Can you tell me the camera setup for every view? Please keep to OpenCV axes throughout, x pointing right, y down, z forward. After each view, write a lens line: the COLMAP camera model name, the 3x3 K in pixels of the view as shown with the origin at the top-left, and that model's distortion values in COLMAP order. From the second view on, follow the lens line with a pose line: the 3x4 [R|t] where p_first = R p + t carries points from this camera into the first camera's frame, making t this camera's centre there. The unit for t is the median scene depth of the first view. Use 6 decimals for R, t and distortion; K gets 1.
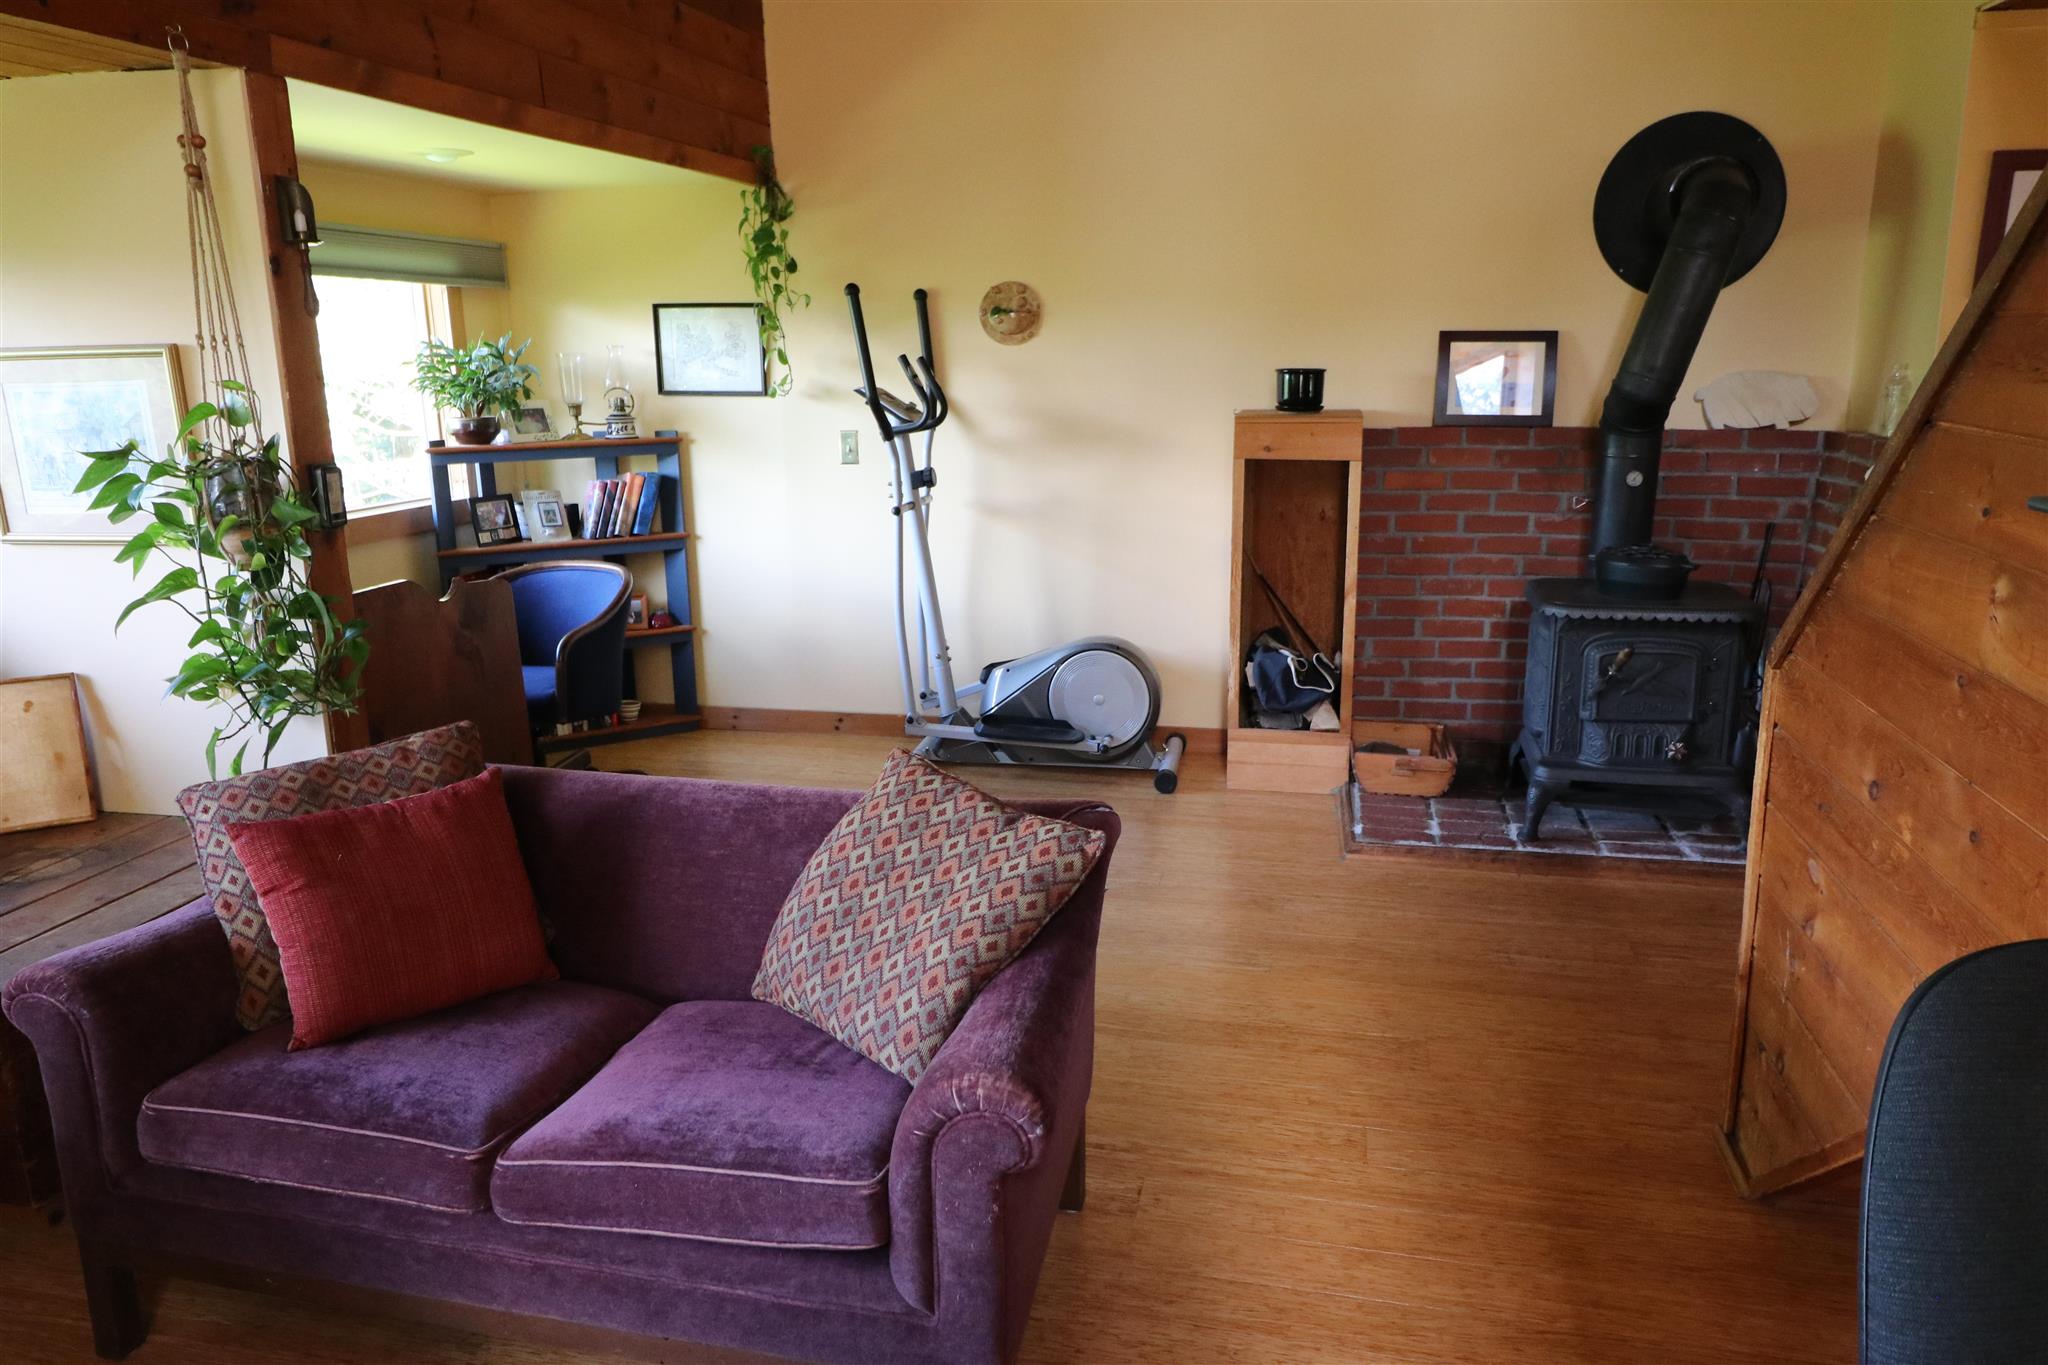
lens RADIAL K [[1383.3, 0, 1021.9], [0, 1383.3, 675.7], [0, 0, 1]] dist [0.017148, -0.017712]
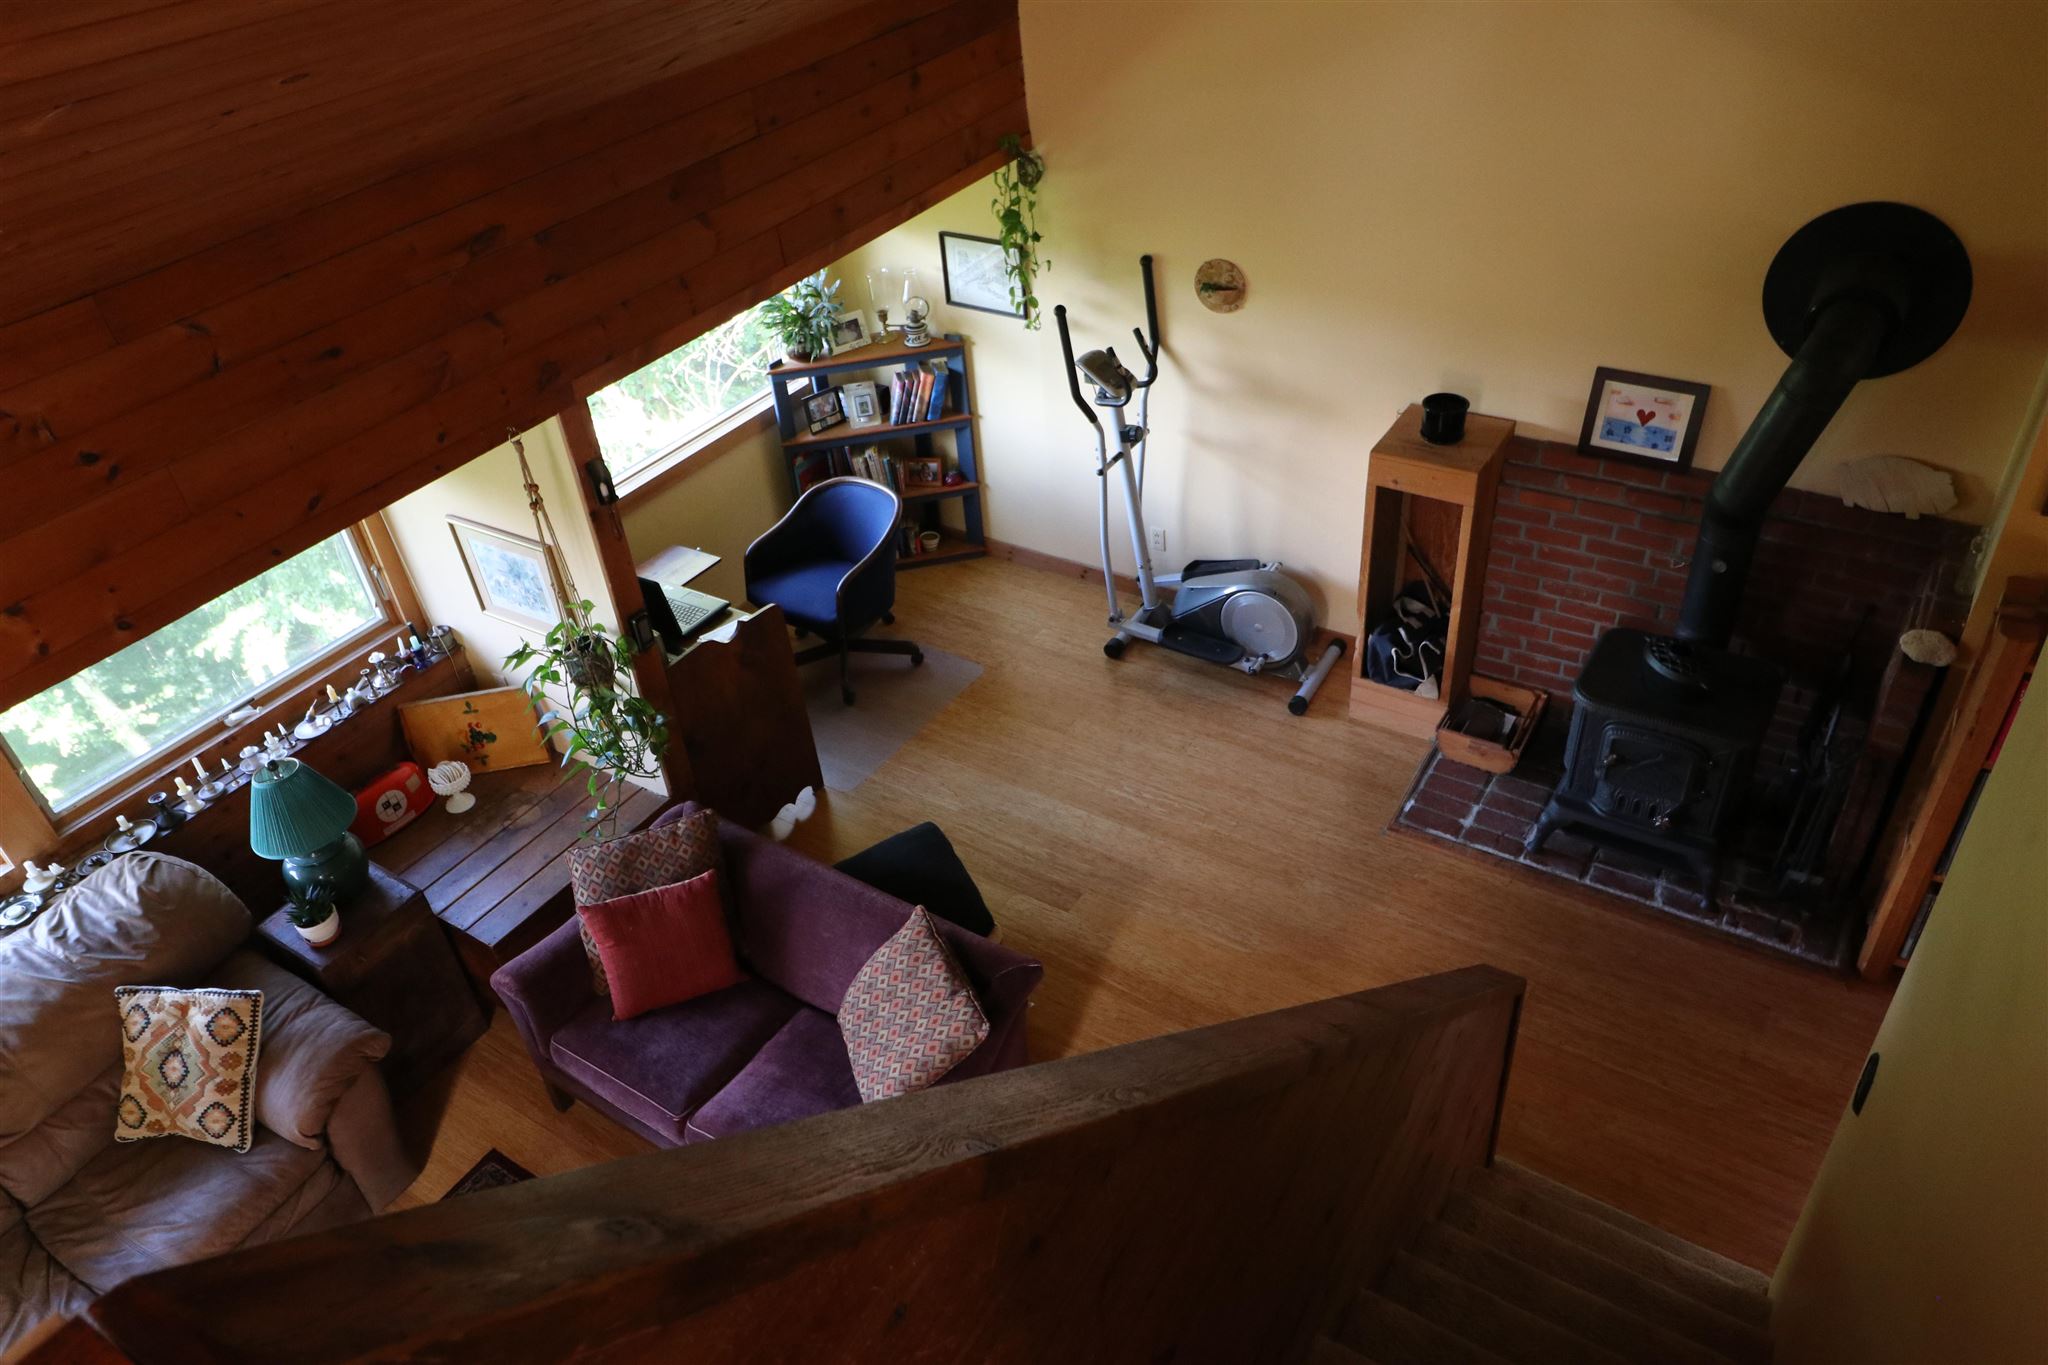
lens RADIAL K [[1383.3, 0, 1021.9], [0, 1383.3, 675.7], [0, 0, 1]] dist [0.017148, -0.017712]
pose [[0.935925, 0.161761, -0.312853, 0.263568], [-0.020974, 0.912309, 0.408965, -0.464356], [0.351574, -0.376199, 0.857246, -0.152327]]
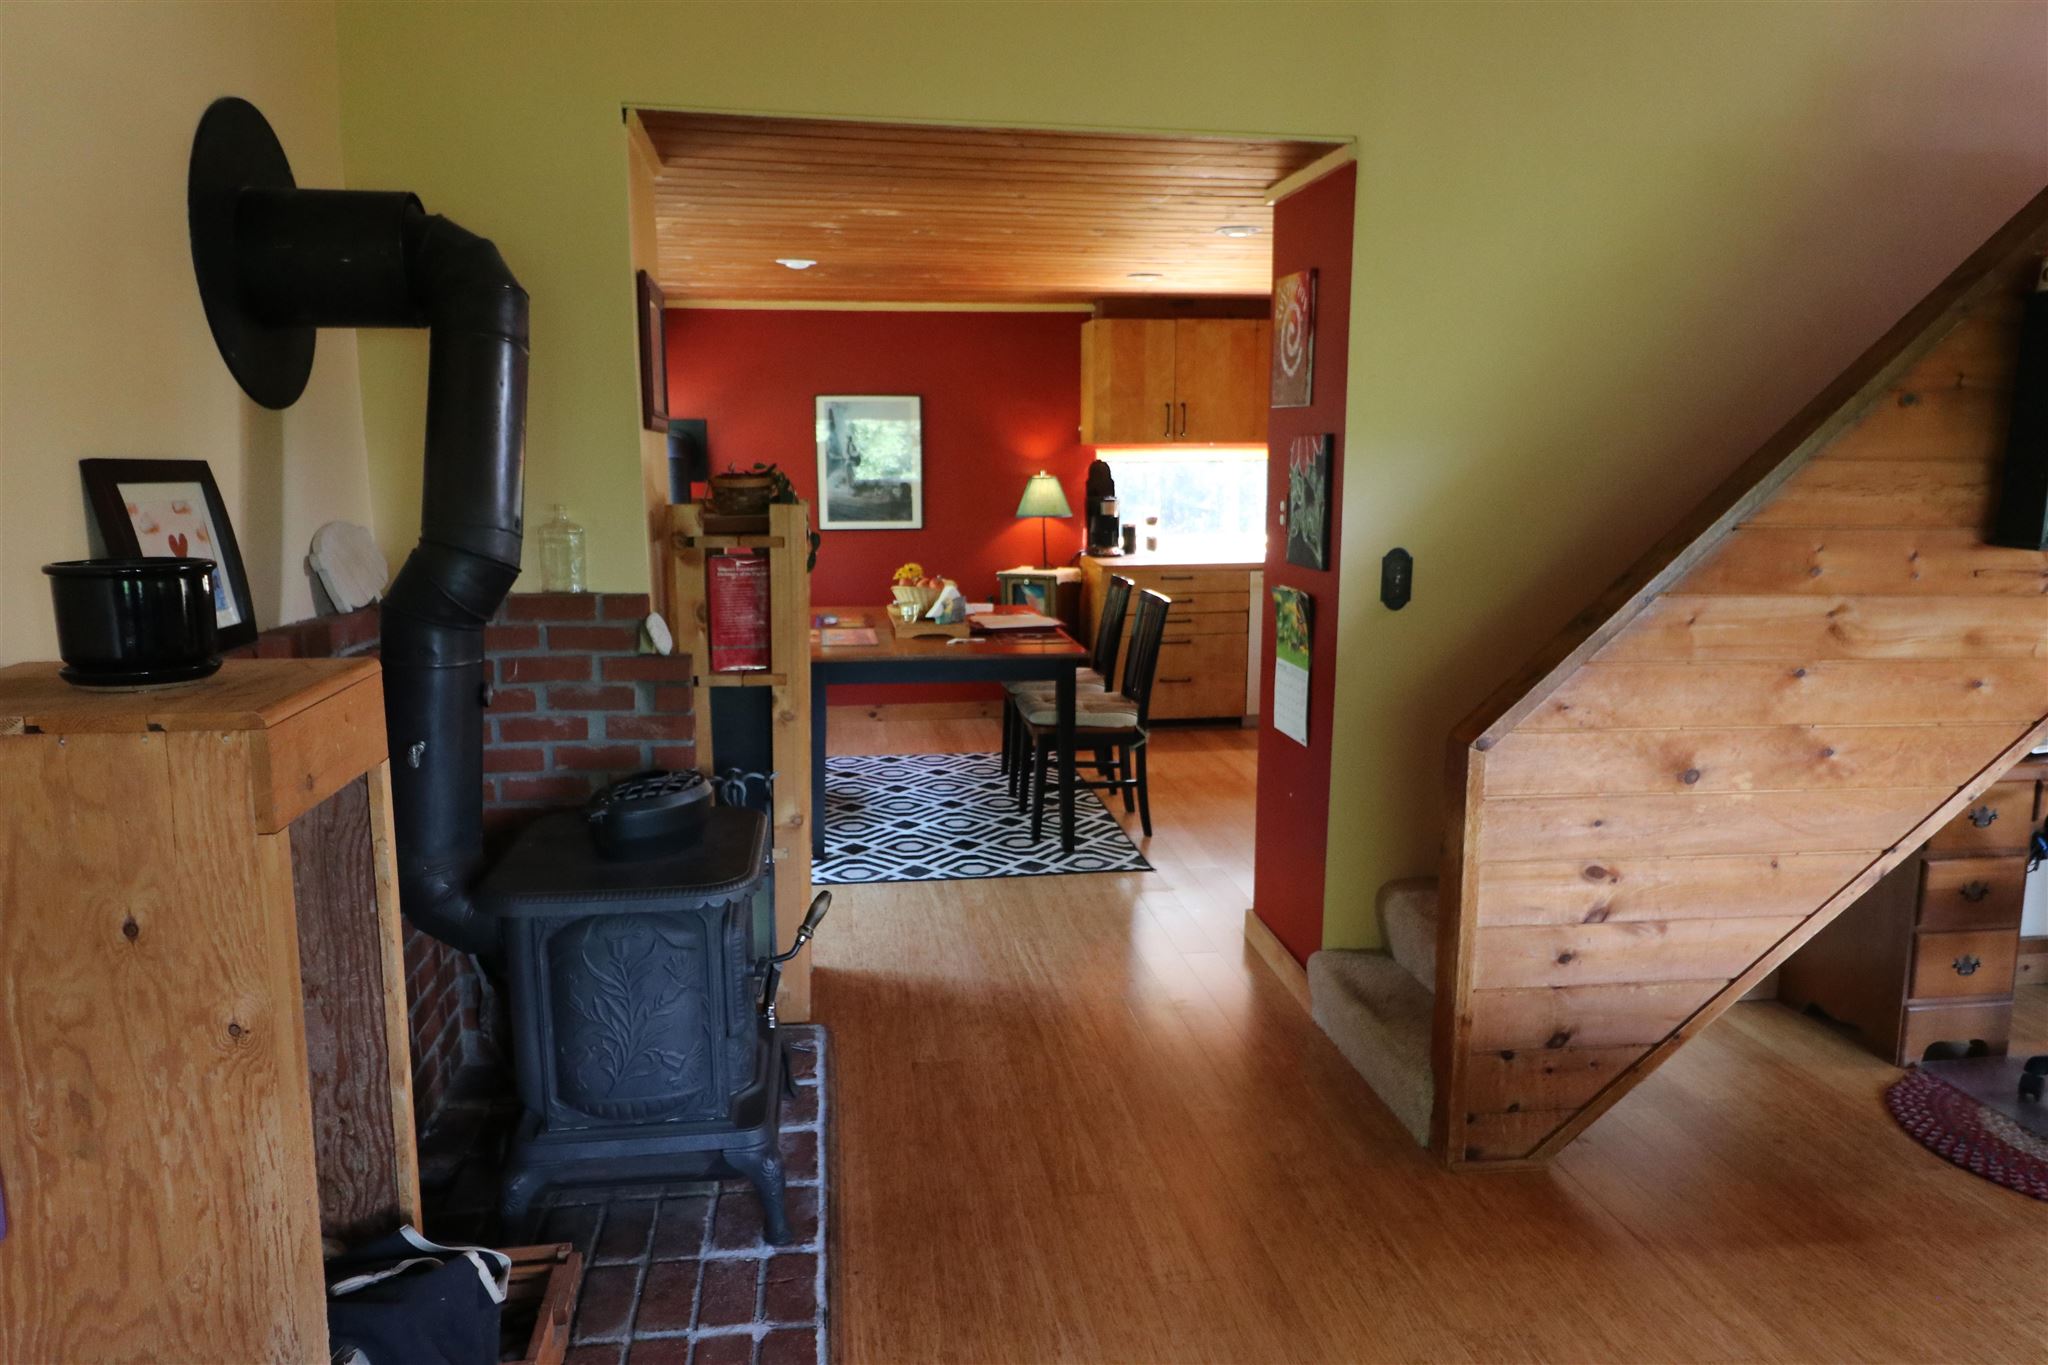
lens RADIAL K [[1383.3, 0, 1021.9], [0, 1383.3, 675.7], [0, 0, 1]] dist [0.017148, -0.017712]
pose [[-0.354848, -0.135785, 0.925011, -0.206601], [0.226417, 0.947463, 0.225938, -0.220346], [-0.907093, 0.289612, -0.305461, 0.901972]]
